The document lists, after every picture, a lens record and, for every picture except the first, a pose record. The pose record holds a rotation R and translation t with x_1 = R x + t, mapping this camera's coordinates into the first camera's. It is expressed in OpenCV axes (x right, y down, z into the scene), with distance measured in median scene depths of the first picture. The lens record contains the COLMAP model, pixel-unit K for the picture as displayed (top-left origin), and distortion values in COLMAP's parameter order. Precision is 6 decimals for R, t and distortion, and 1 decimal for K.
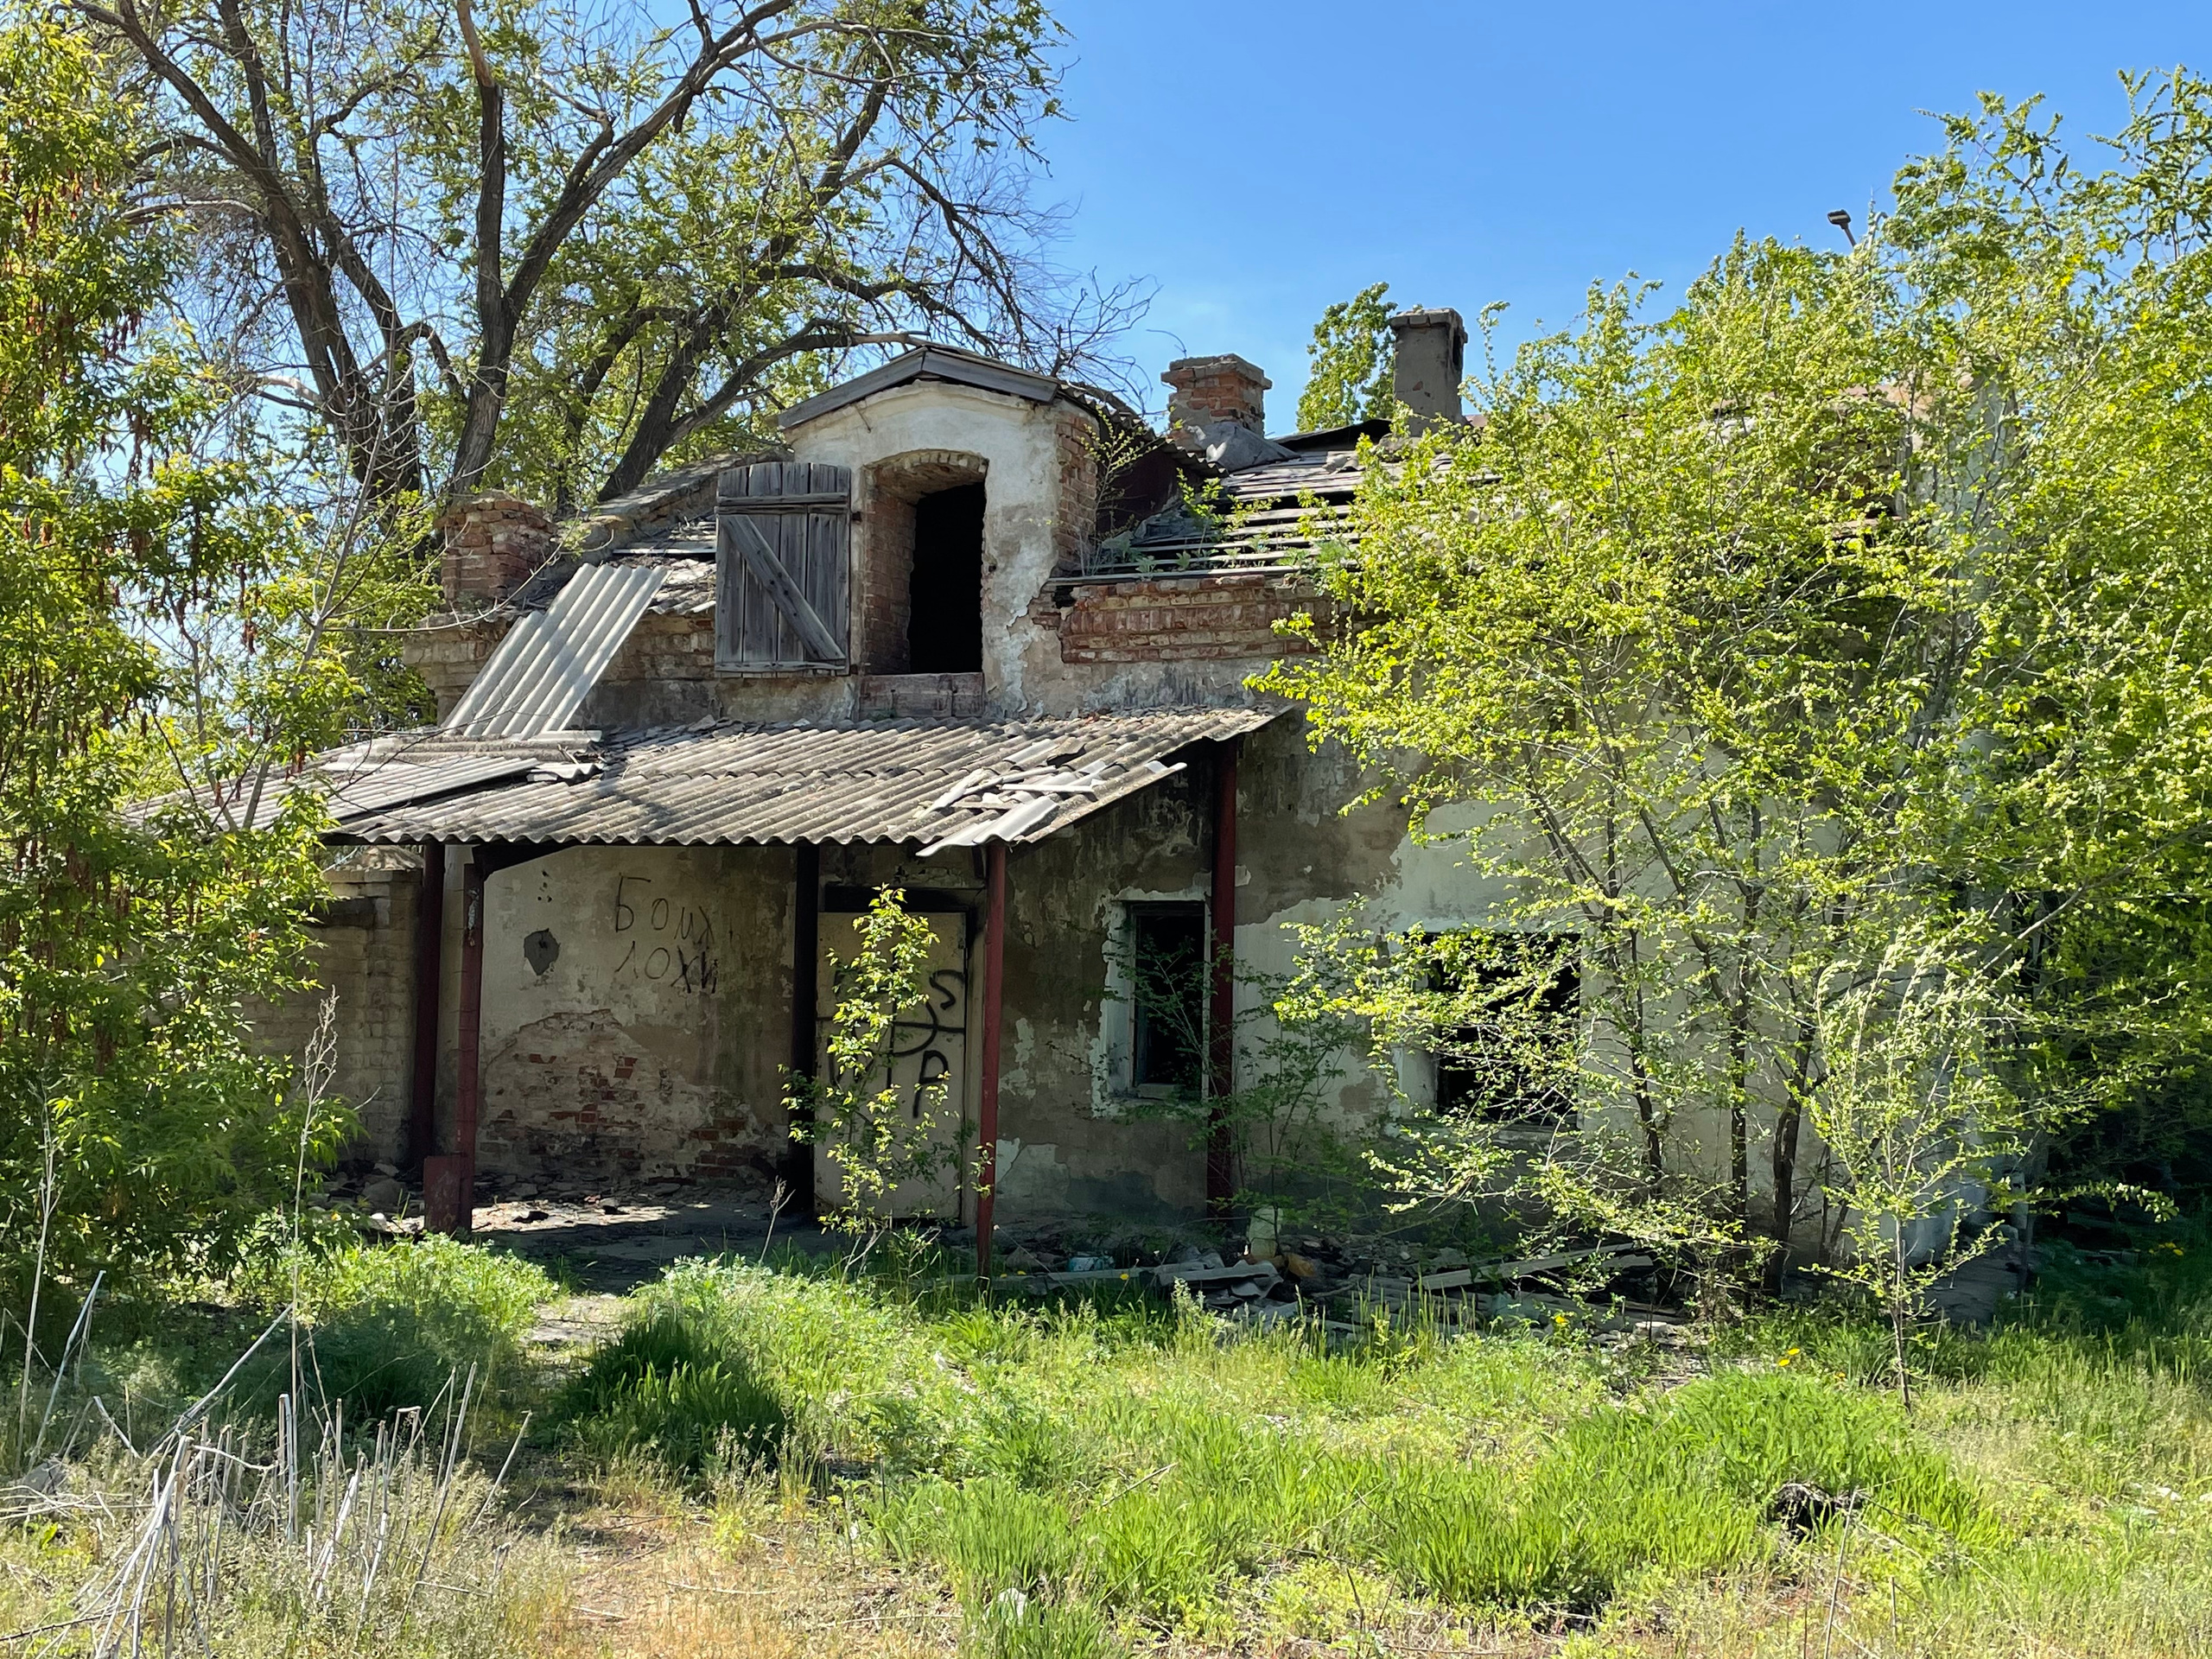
lens RADIAL K [[2432.7, 0, 1113.1], [0, 2432.7, 849.0], [0, 0, 1]] dist [0.124575, 0.000000]
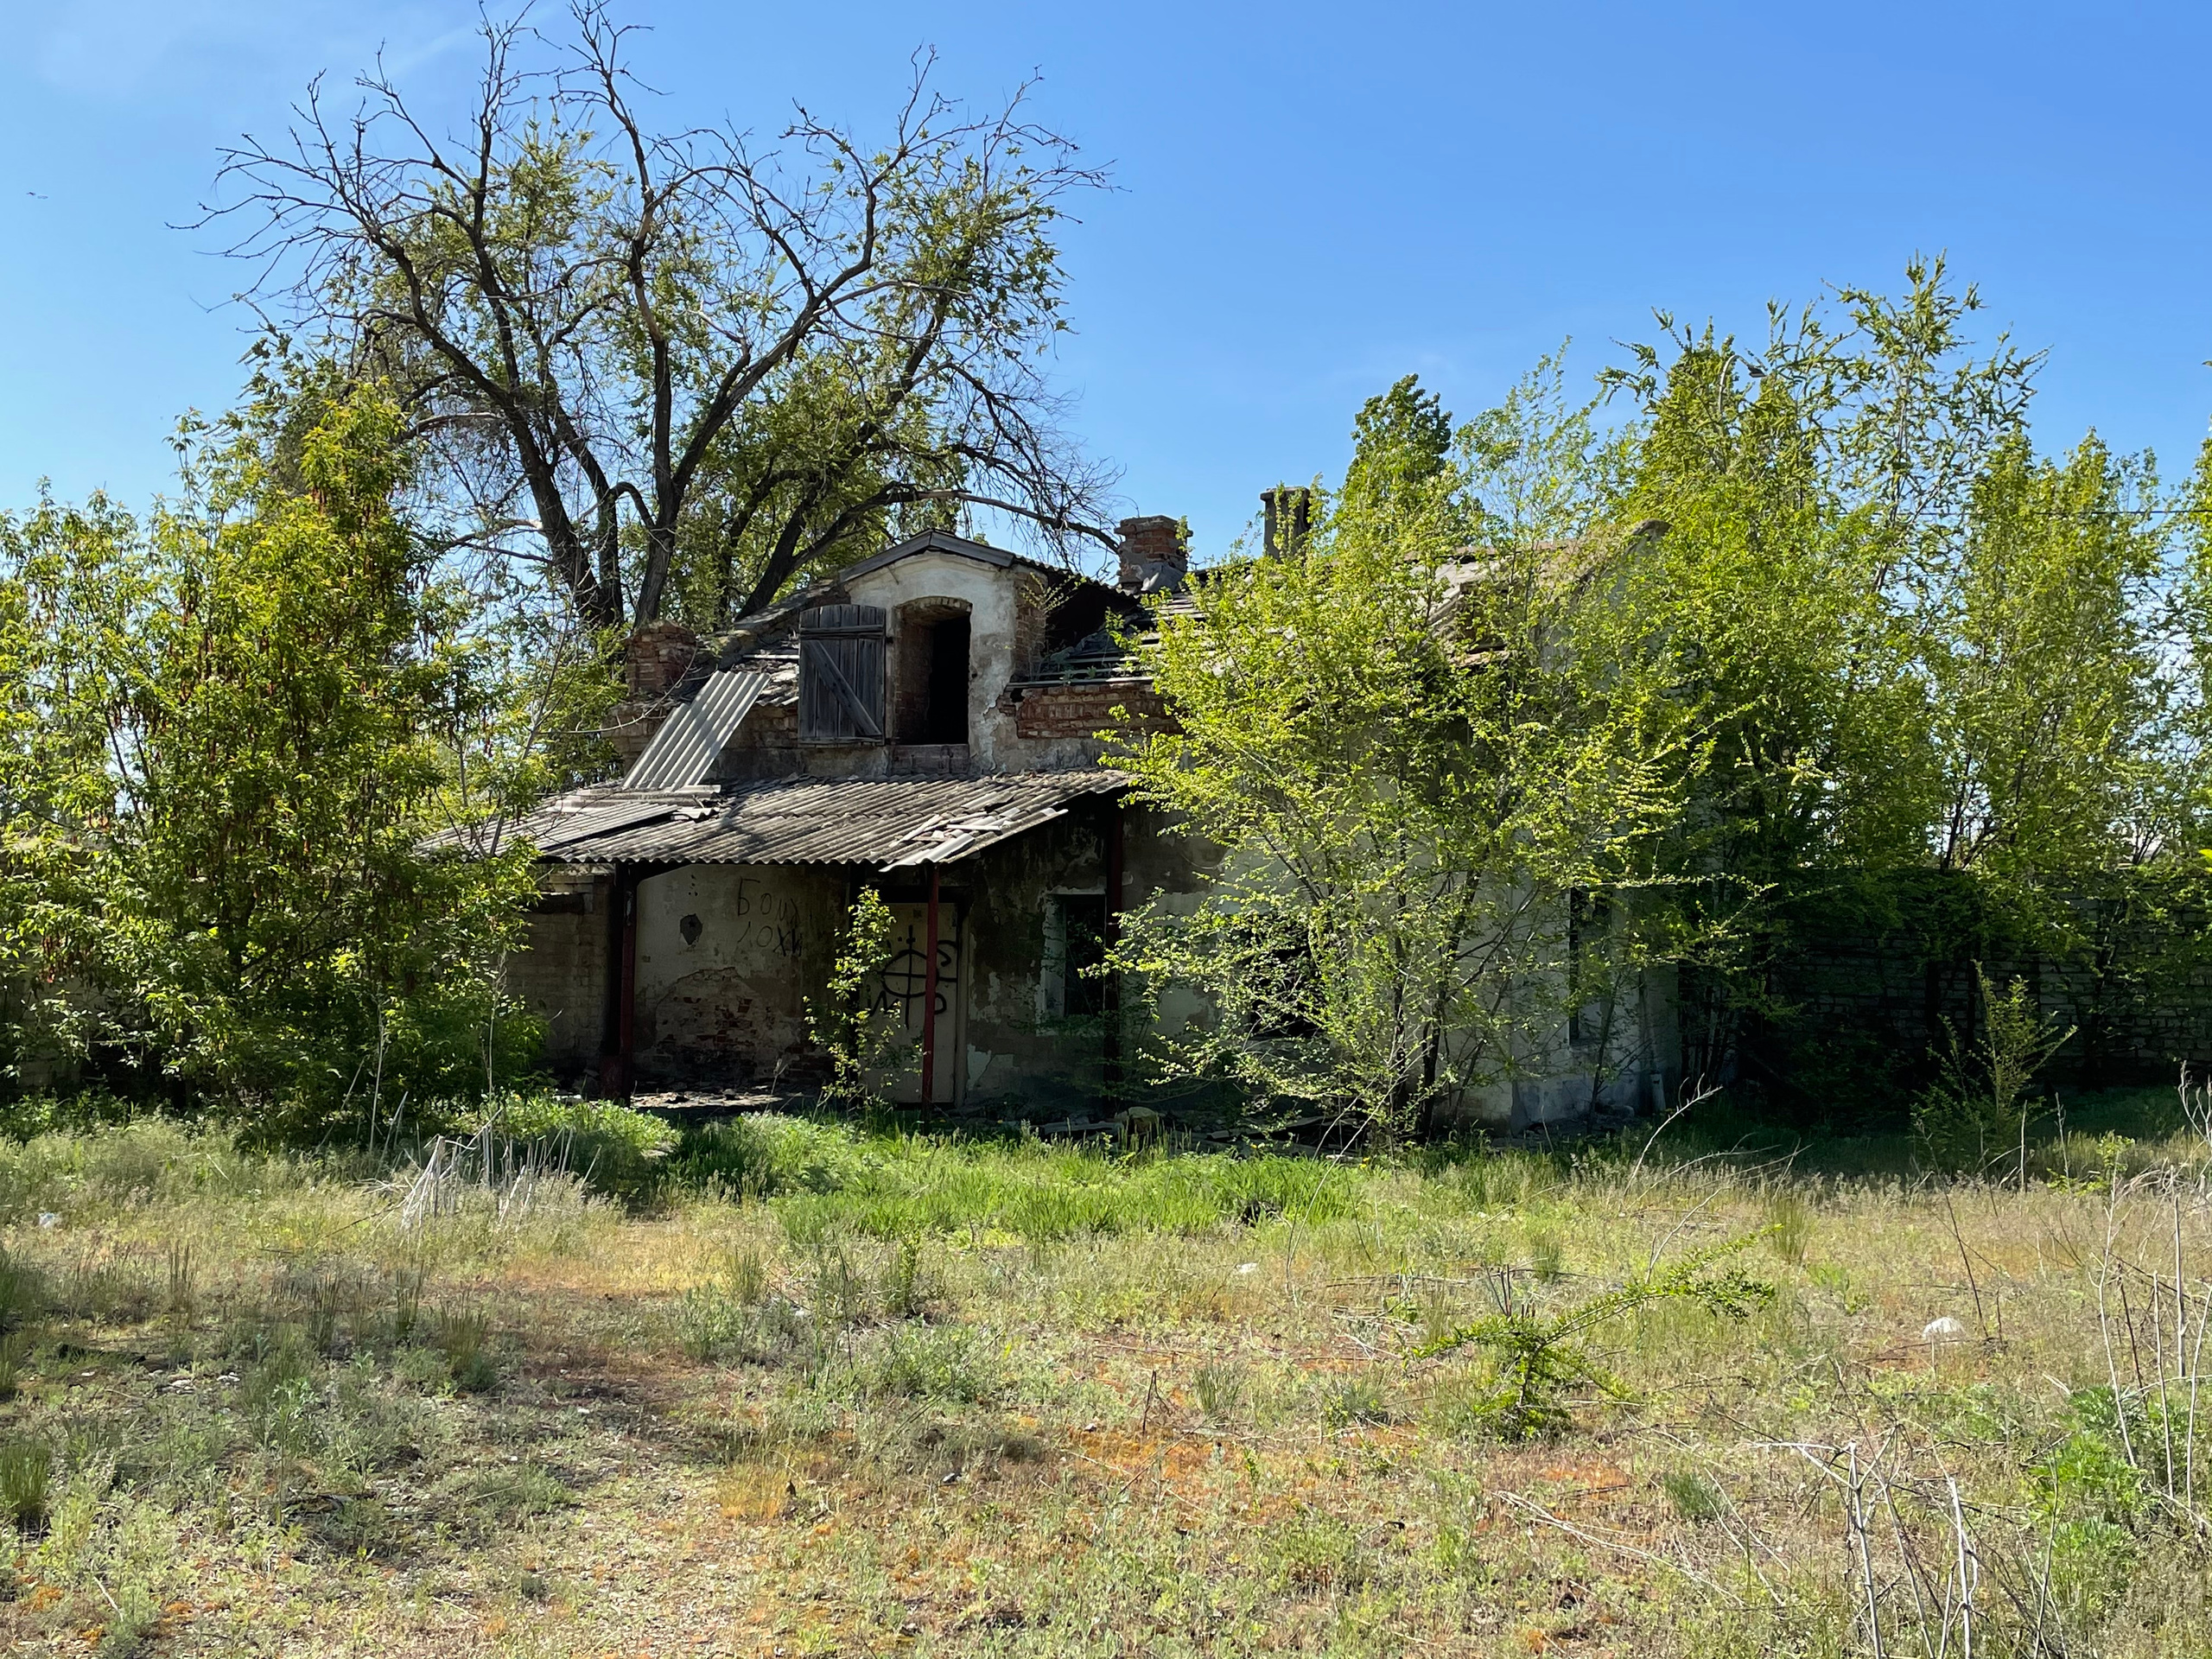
lens RADIAL K [[2259.3, 0, 1105.2], [0, 2259.3, 827.7], [0, 0, 1]] dist [0.249198, 0.000000]
pose [[0.995719, -0.006010, -0.092239, 0.161790], [0.005935, 0.999982, -0.001089, -0.018354], [0.092244, 0.000537, 0.995736, -0.399424]]
